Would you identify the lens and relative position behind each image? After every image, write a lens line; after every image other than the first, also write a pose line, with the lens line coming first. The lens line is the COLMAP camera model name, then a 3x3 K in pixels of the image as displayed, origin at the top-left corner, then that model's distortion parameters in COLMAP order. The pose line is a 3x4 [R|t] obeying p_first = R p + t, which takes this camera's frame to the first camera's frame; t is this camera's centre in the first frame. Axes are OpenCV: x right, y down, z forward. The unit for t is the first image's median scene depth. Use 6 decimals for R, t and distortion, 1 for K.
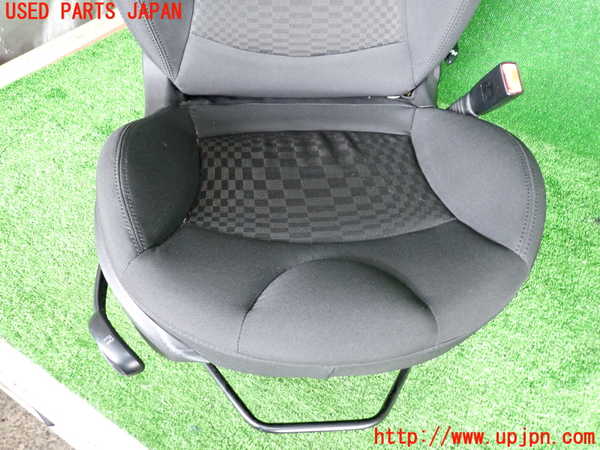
lens RADIAL K [[443.6, 0, 300.0], [0, 443.6, 225.0], [0, 0, 1]] dist [0.005787, -0.001663]
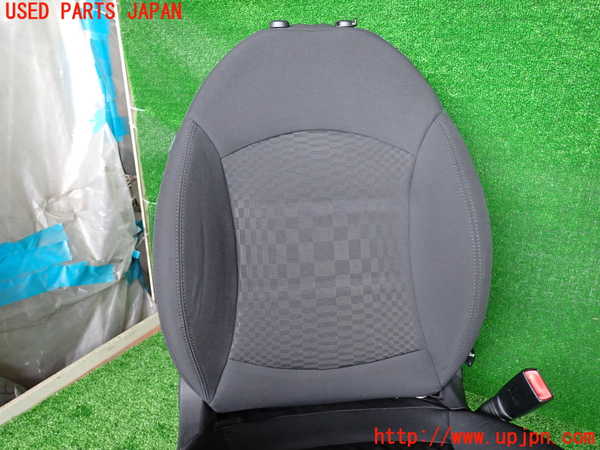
lens RADIAL K [[443.6, 0, 300.0], [0, 443.6, 225.0], [0, 0, 1]] dist [0.005787, -0.001663]
pose [[0.997329, -0.067616, 0.027614, -0.076327], [0.072001, 0.846764, -0.527073, -0.119138], [0.012256, 0.527654, 0.849371, -0.084808]]
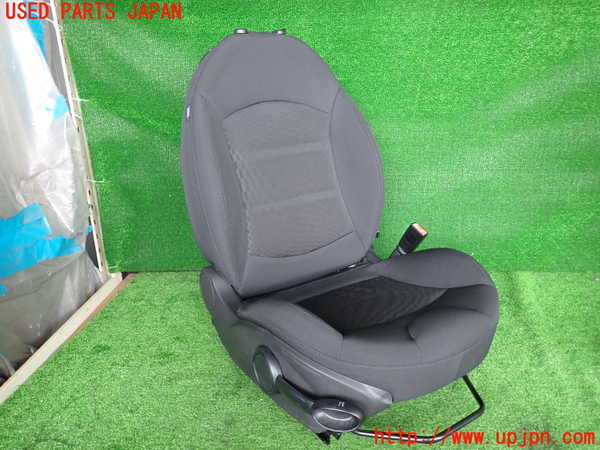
lens RADIAL K [[429.5, 0, 300.0], [0, 429.5, 225.0], [0, 0, 1]] dist [0.004001, 0.000491]
pose [[0.869697, -0.224514, 0.439569, -0.708974], [0.419037, 0.806461, -0.417168, 0.194472], [-0.260835, 0.547005, 0.795456, -0.332521]]
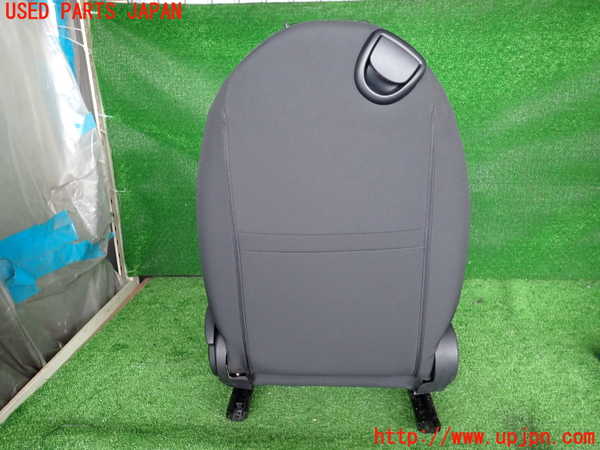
lens RADIAL K [[429.5, 0, 300.0], [0, 429.5, 225.0], [0, 0, 1]] dist [0.004001, 0.000491]
pose [[0.878166, -0.207556, 0.430981, -0.769368], [0.405653, 0.800606, -0.440994, 0.254946], [-0.253515, 0.562095, 0.787261, -0.434255]]
